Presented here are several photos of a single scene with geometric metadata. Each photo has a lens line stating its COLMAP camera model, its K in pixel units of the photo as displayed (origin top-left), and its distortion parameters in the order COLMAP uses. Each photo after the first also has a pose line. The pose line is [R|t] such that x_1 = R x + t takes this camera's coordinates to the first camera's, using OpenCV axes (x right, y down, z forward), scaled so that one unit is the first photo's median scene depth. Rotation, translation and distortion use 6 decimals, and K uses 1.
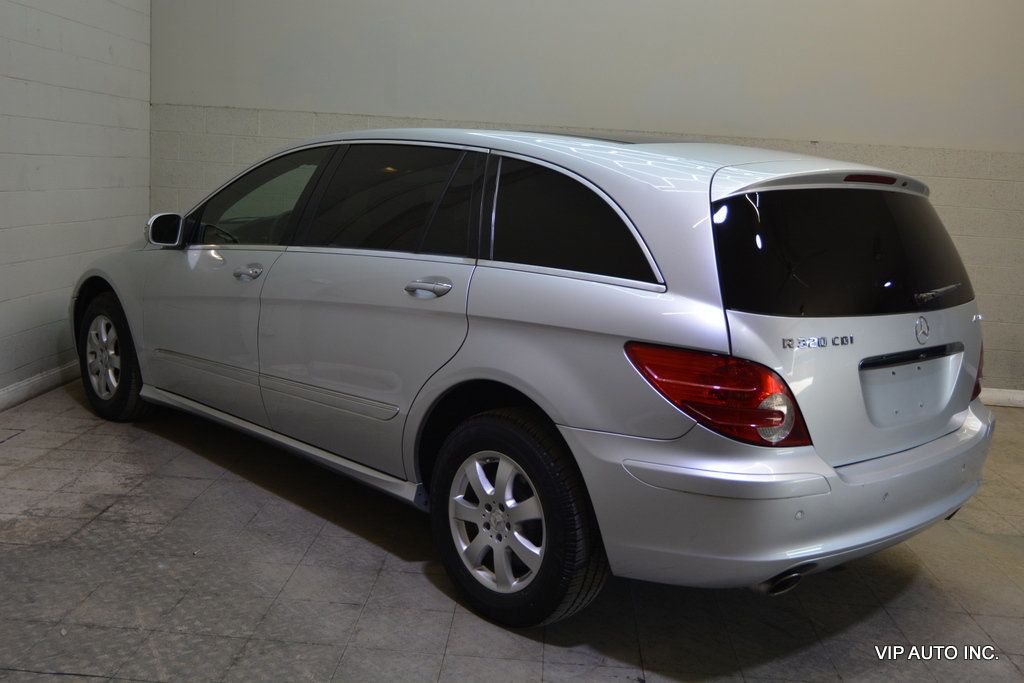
lens RADIAL K [[1028.2, 0, 513.9], [0, 1028.2, 341.1], [0, 0, 1]] dist [-0.015053, 0.000000]
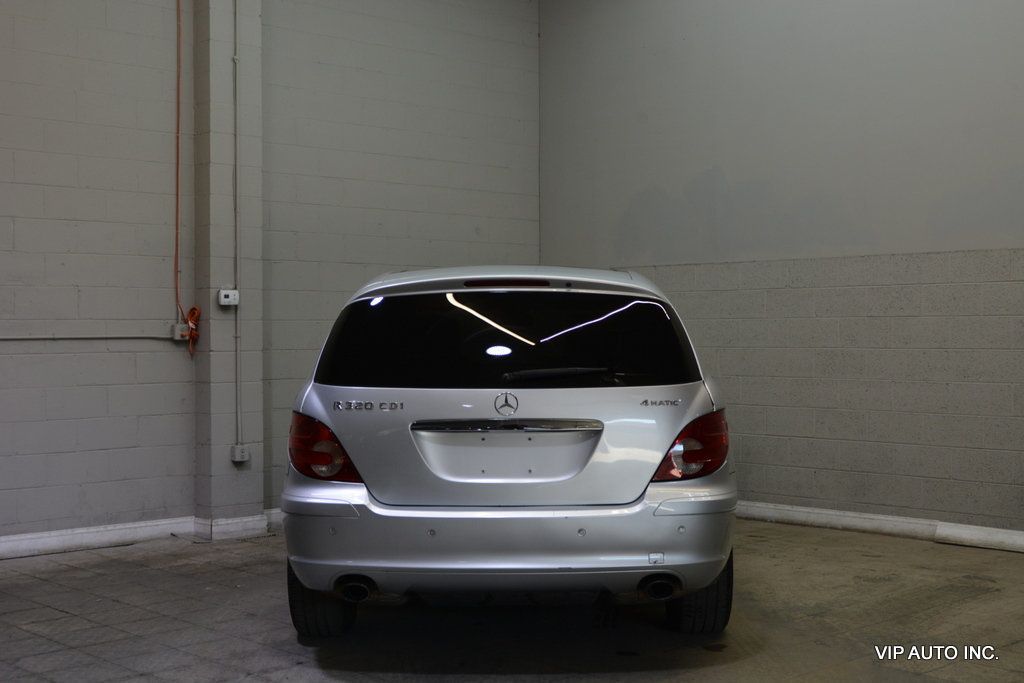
lens RADIAL K [[1403.1, 0, 512.1], [0, 1403.1, 341.0], [0, 0, 1]] dist [0.013949, 0.000000]
pose [[0.722515, -0.056932, -0.689008, 0.668572], [-0.065129, 0.986567, -0.149815, 0.070721], [0.688281, 0.153118, 0.709101, -0.079692]]
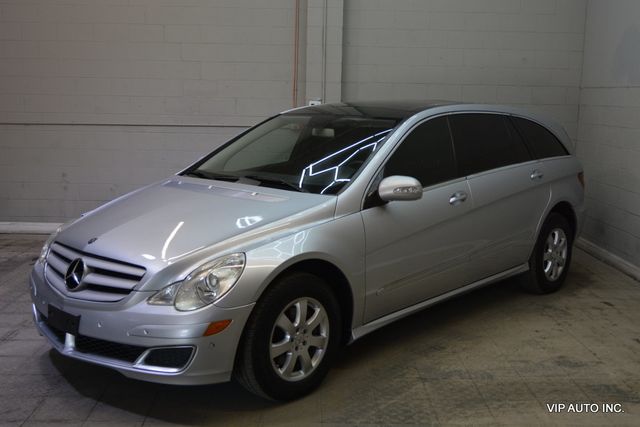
lens RADIAL K [[735.0, 0, 317.9], [0, 735.0, 212.7], [0, 0, 1]] dist [0.005475, 0.000000]
pose [[0.068183, 0.102298, -0.992414, 0.762321], [-0.176761, 0.980231, 0.088898, -0.073382], [0.981889, 0.169359, 0.084917, 0.542314]]
